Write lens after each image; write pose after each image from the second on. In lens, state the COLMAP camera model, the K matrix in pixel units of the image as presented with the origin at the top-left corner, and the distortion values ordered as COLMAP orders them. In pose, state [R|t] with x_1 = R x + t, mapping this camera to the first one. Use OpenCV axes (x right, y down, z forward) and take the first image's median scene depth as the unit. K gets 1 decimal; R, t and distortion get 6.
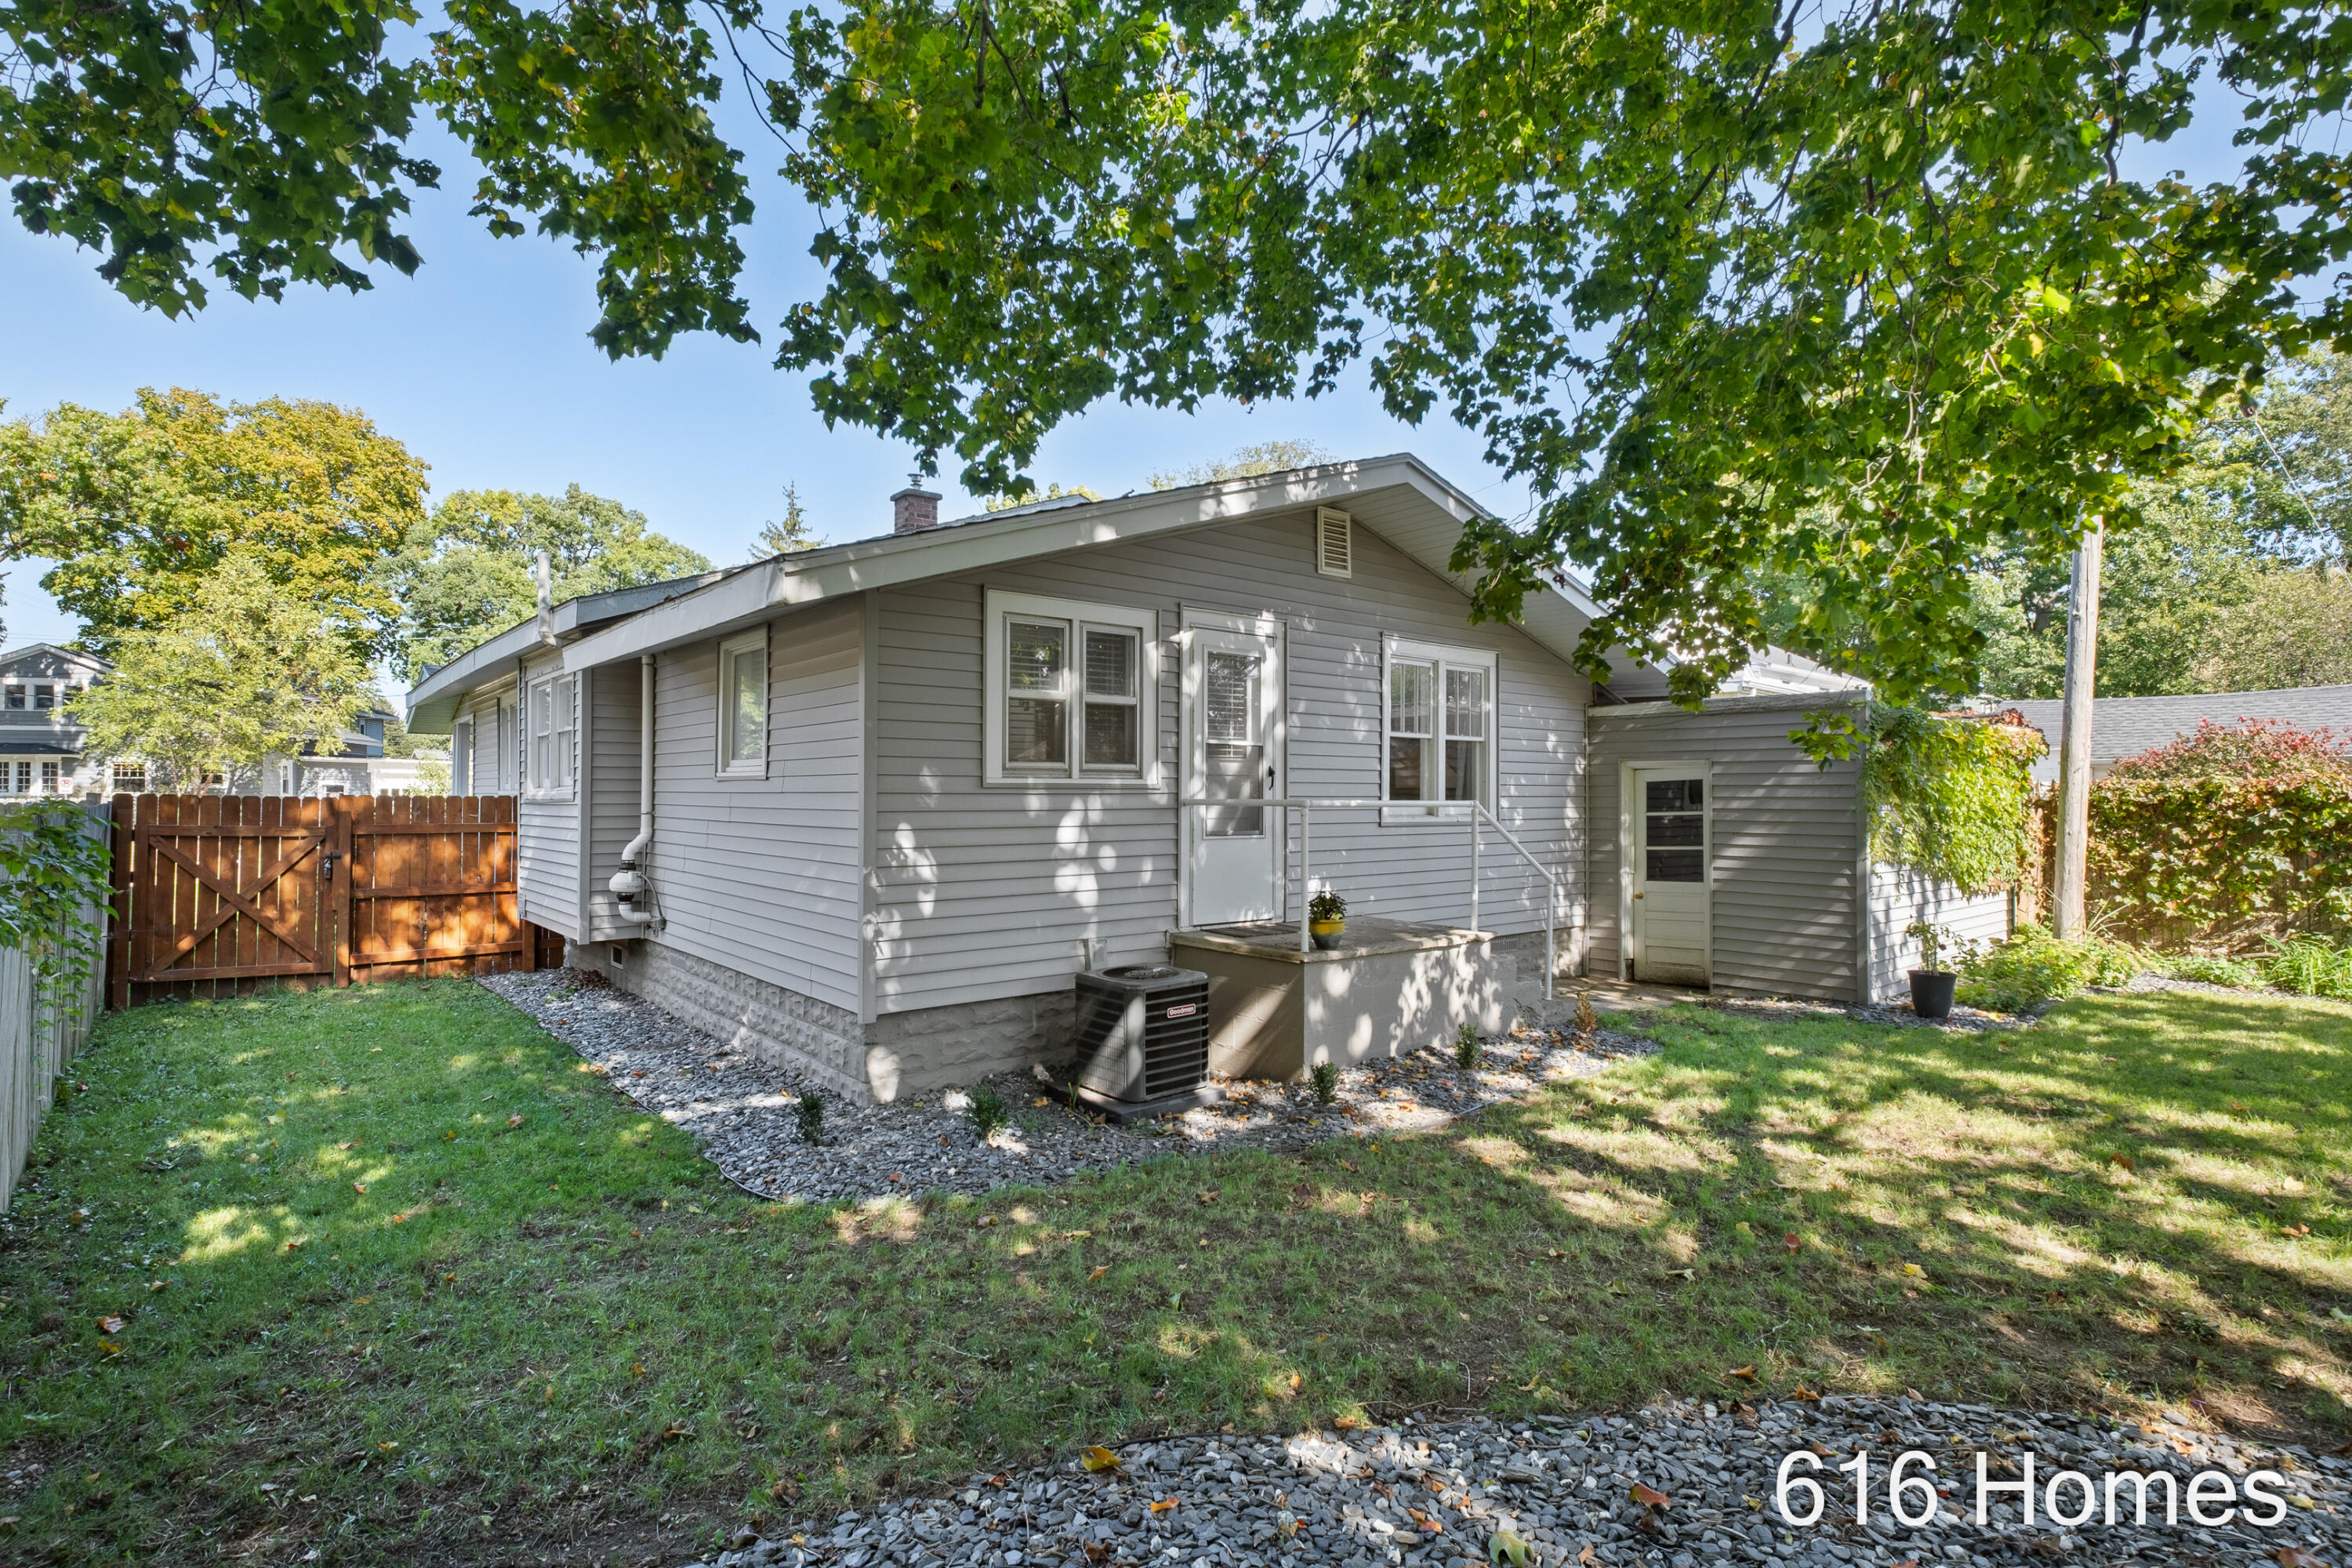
lens RADIAL K [[1145.7, 0, 1178.4], [0, 1145.7, 787.1], [0, 0, 1]] dist [0.003187, -0.005154]
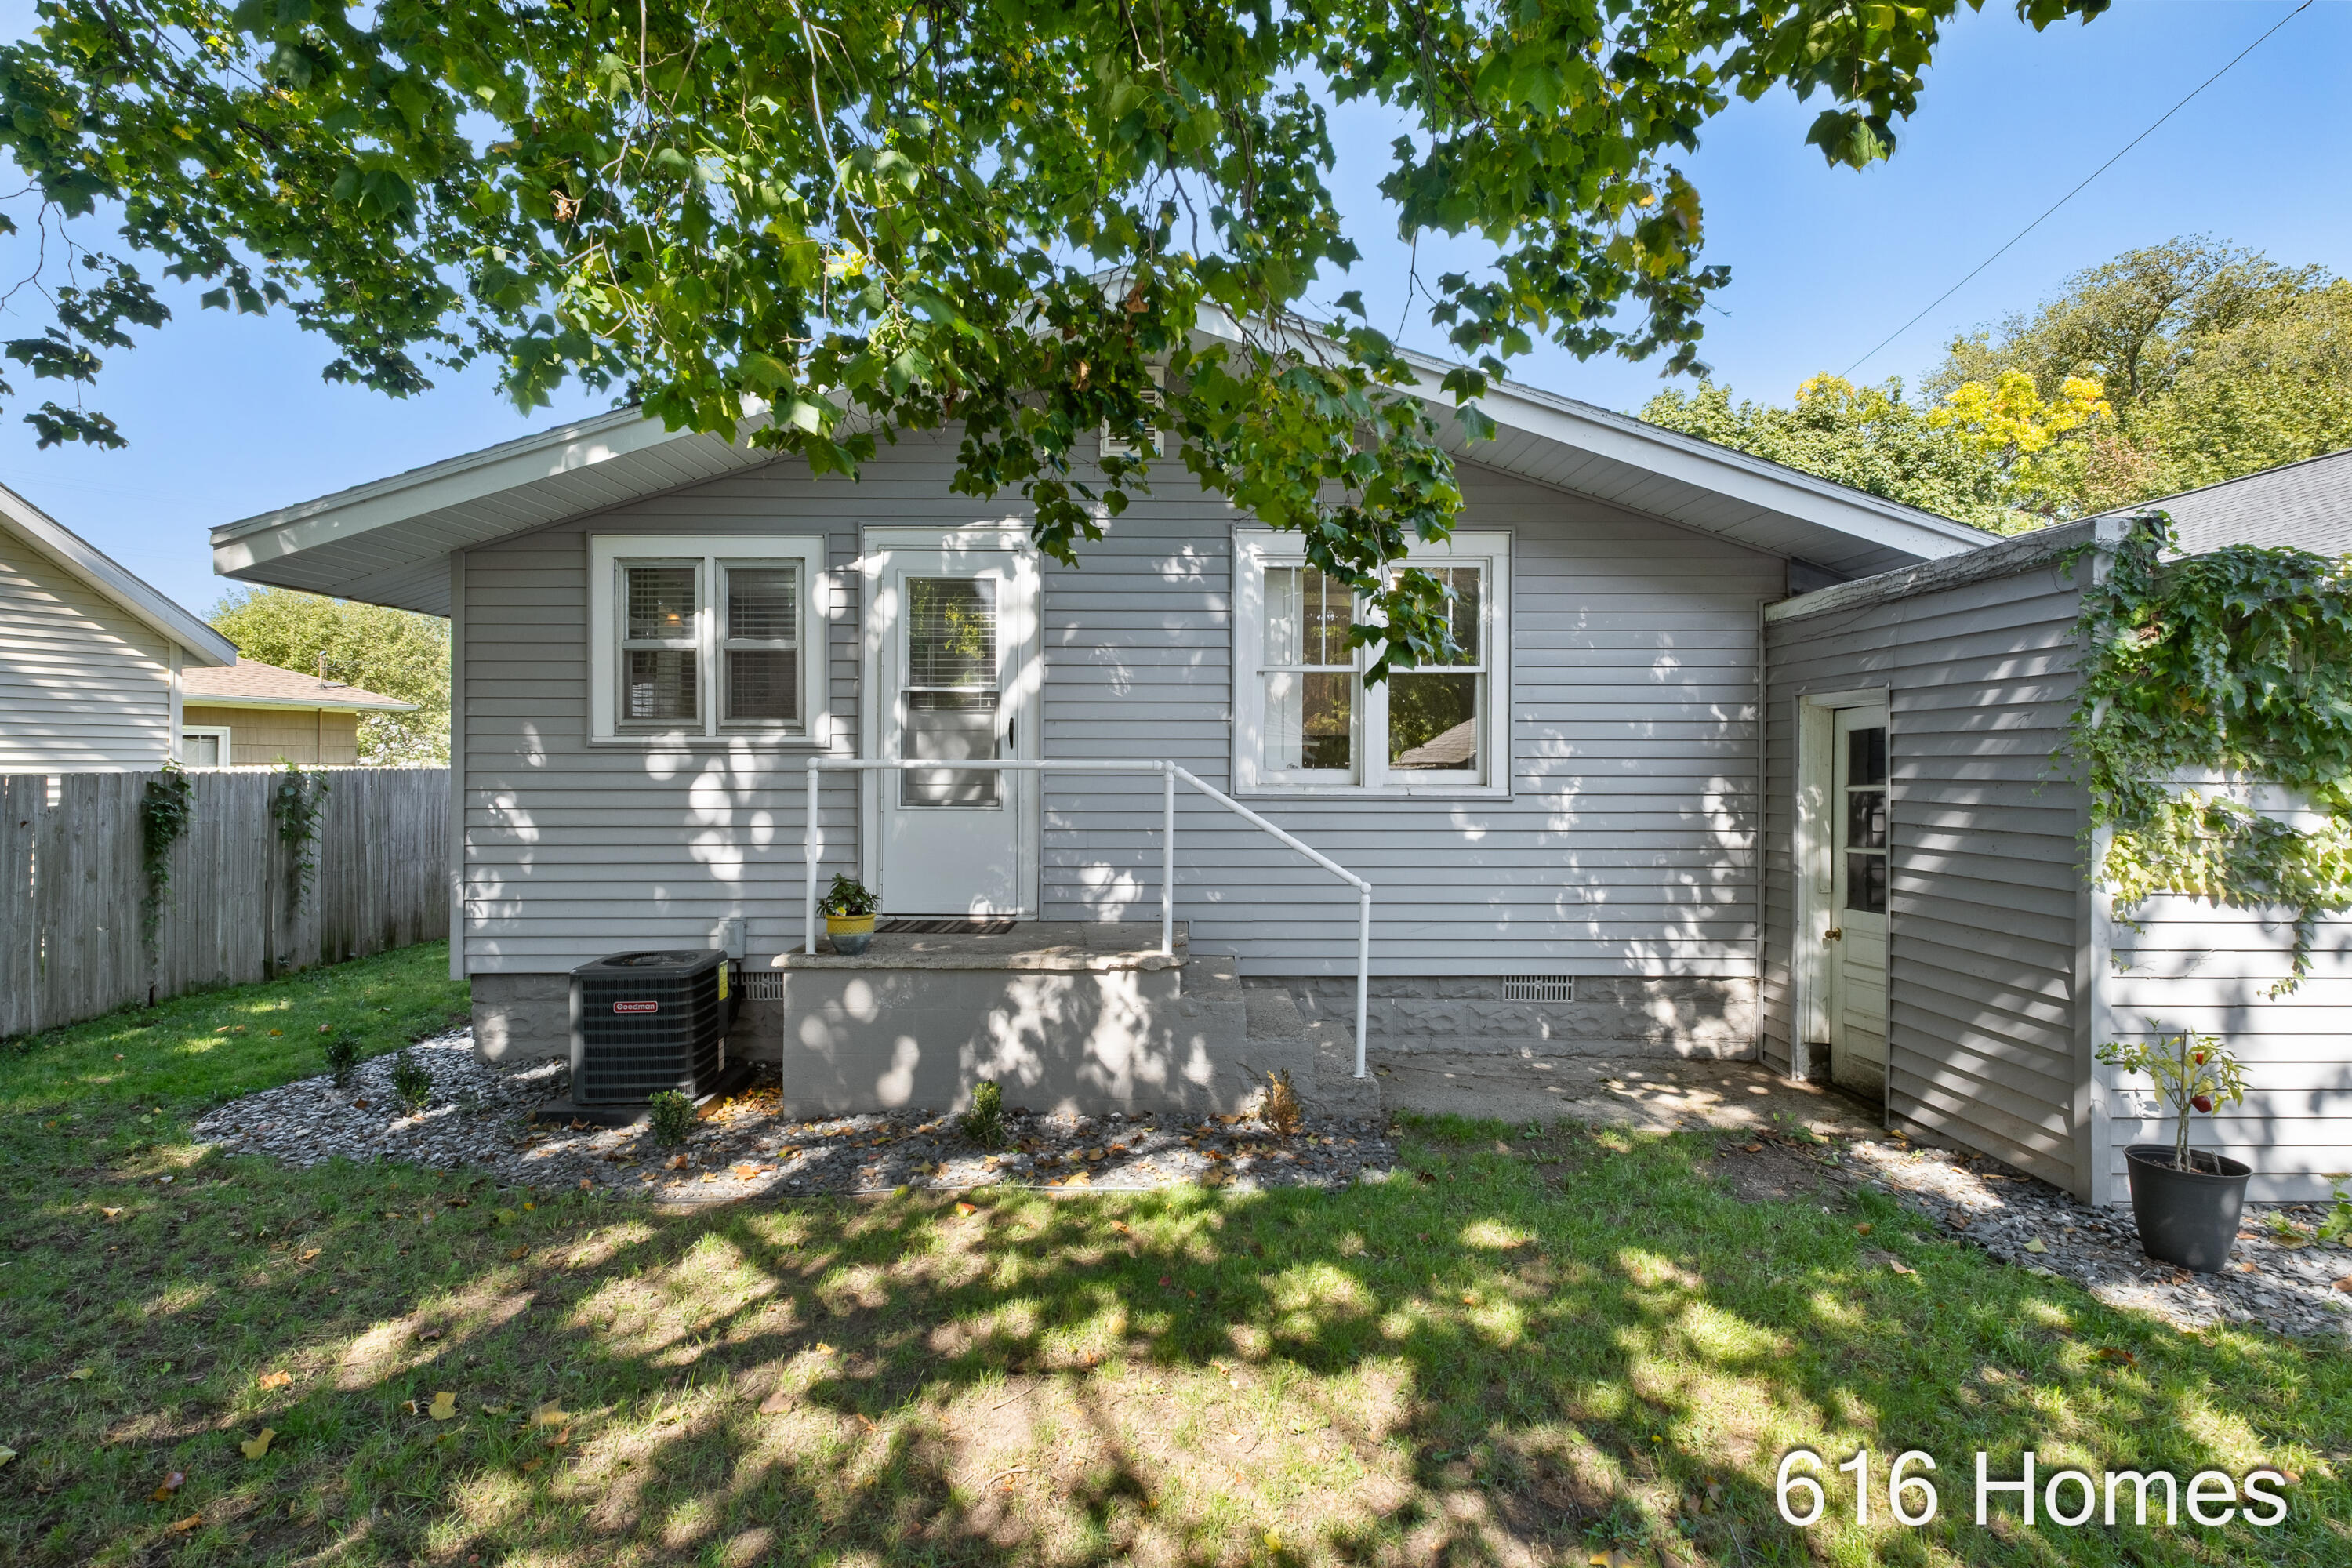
lens RADIAL K [[1224.6, 0, 1179.8], [0, 1224.6, 770.8], [0, 0, 1]] dist [0.005500, -0.001387]
pose [[0.775366, -0.001491, -0.631510, 0.761418], [0.002904, 0.999995, 0.001205, 0.018474], [0.631505, -0.002768, 0.775367, 0.476083]]
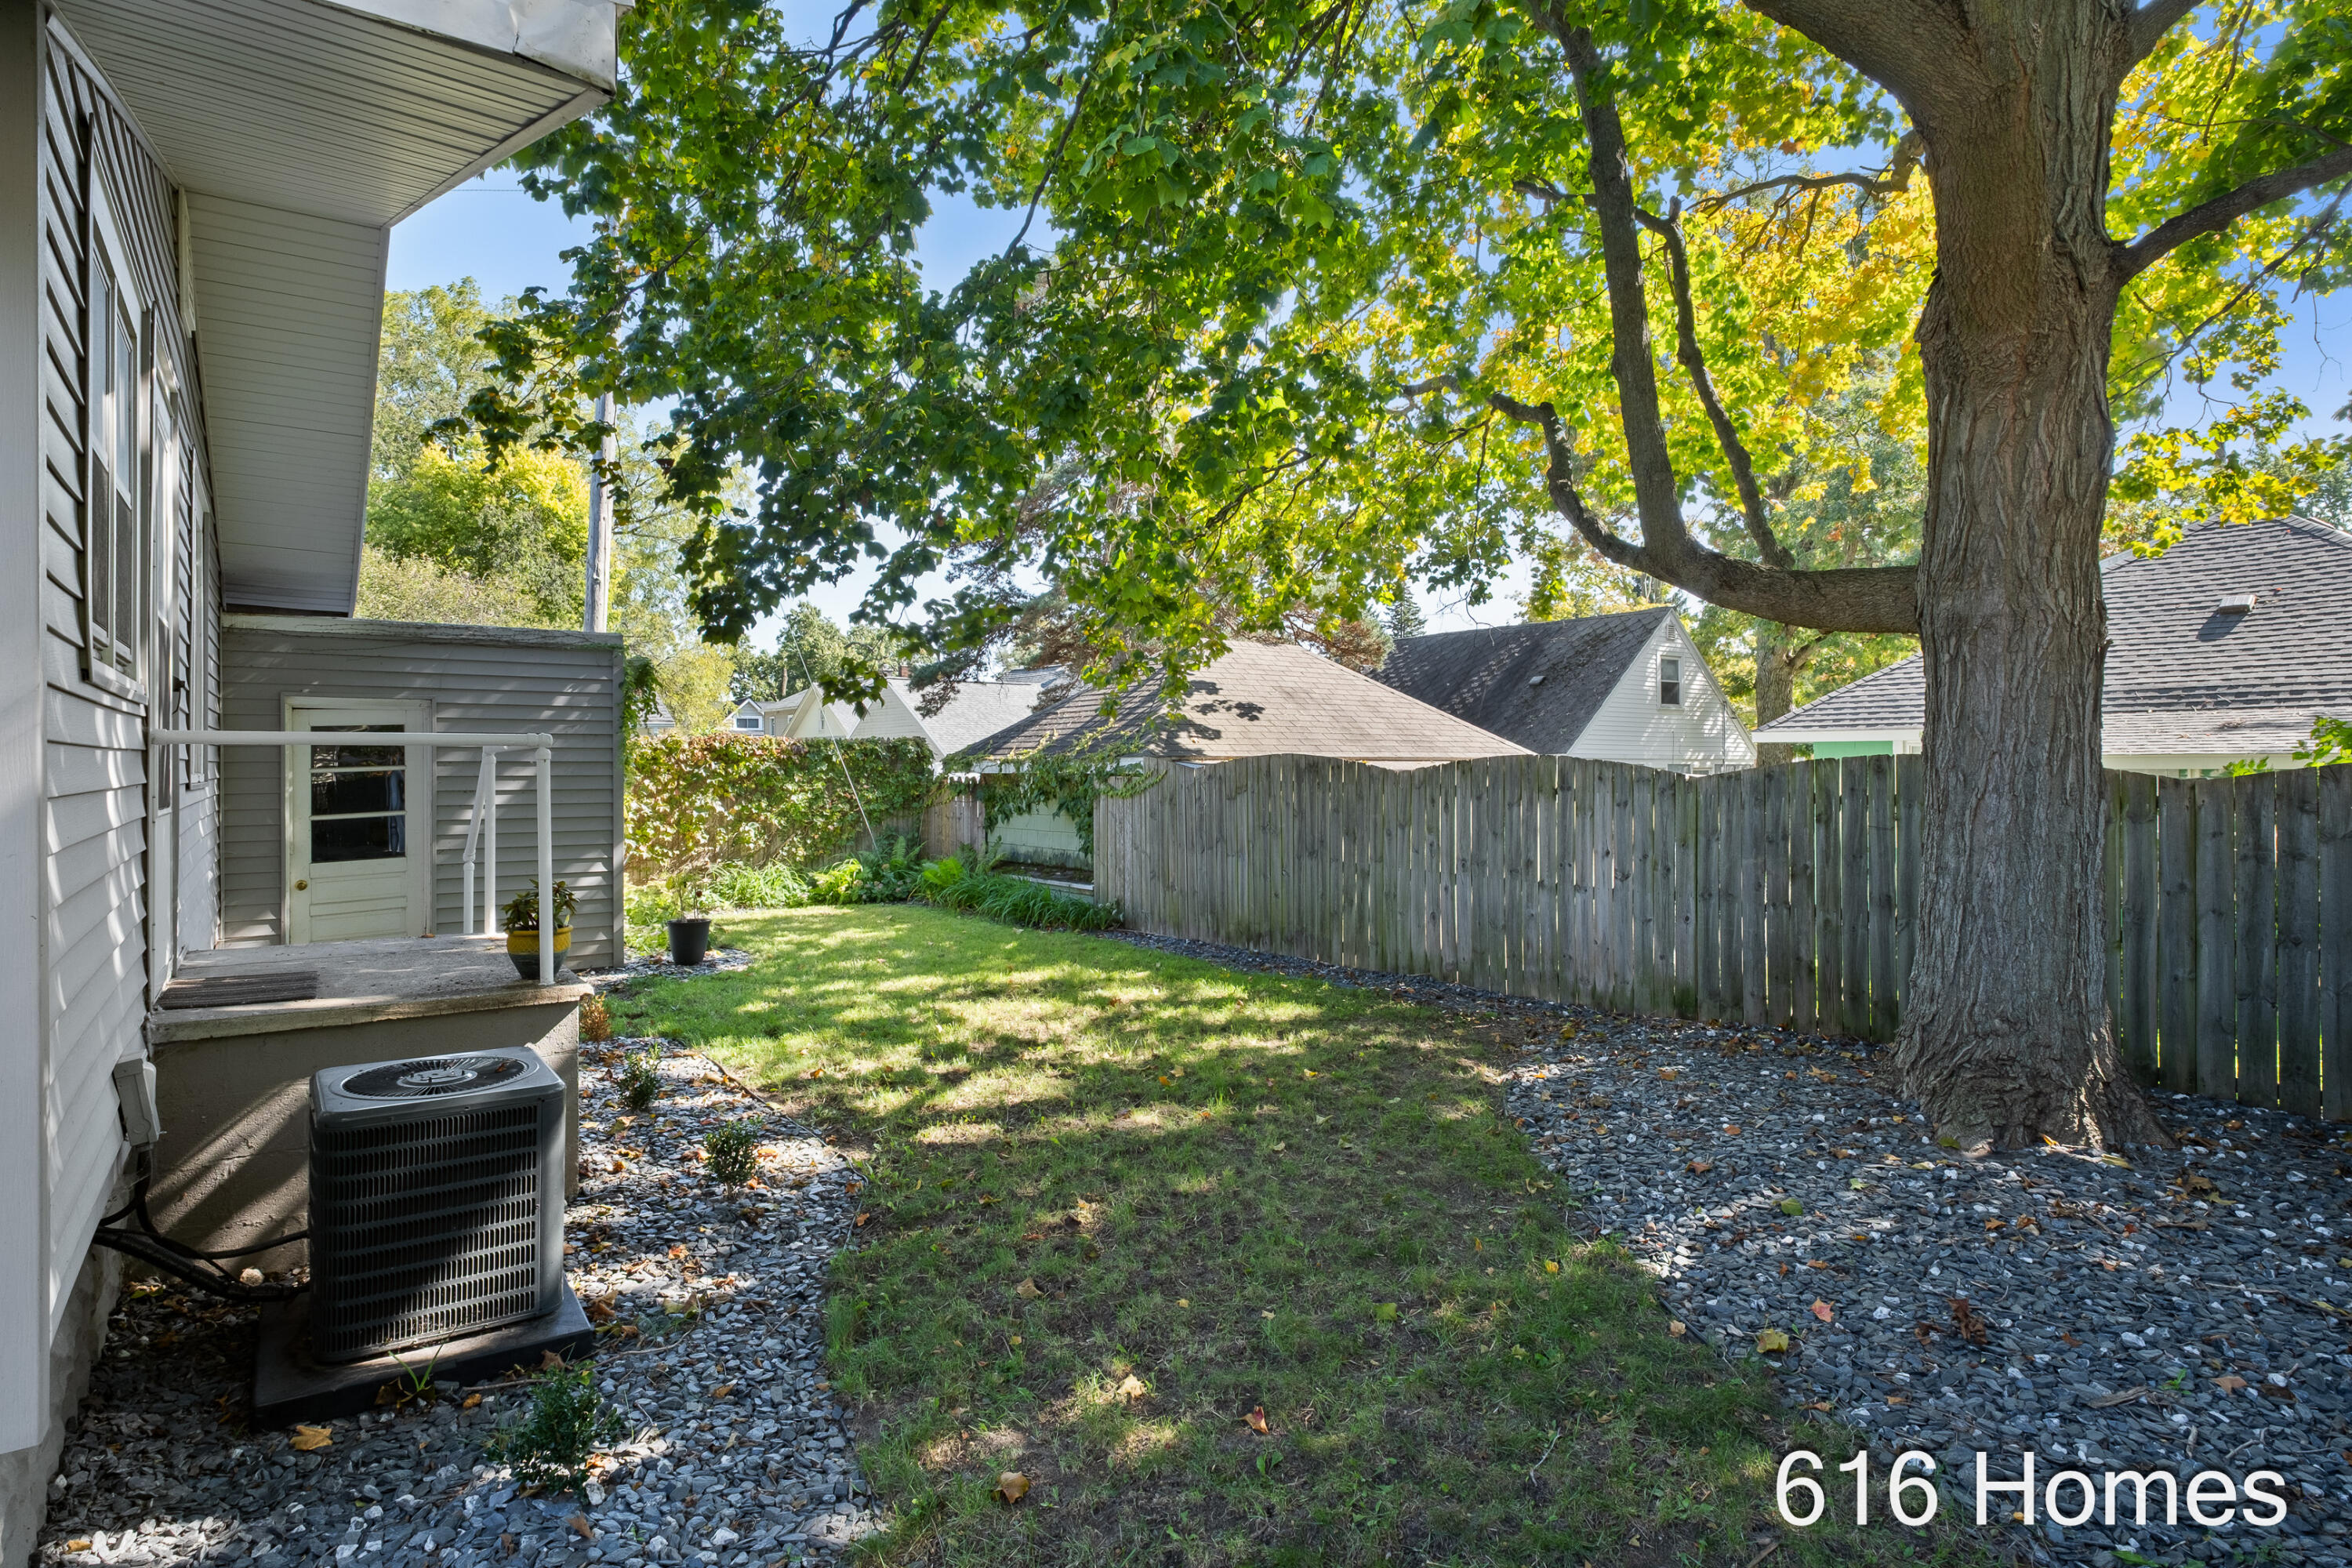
lens RADIAL K [[1244.7, 0, 1190.1], [0, 1244.7, 774.9], [0, 0, 1]] dist [0.004918, 0.000425]
pose [[0.056946, -0.011247, 0.998314, -0.485757], [0.000395, 0.999937, 0.011243, 0.025308], [-0.998377, -0.000245, 0.056947, 0.577646]]
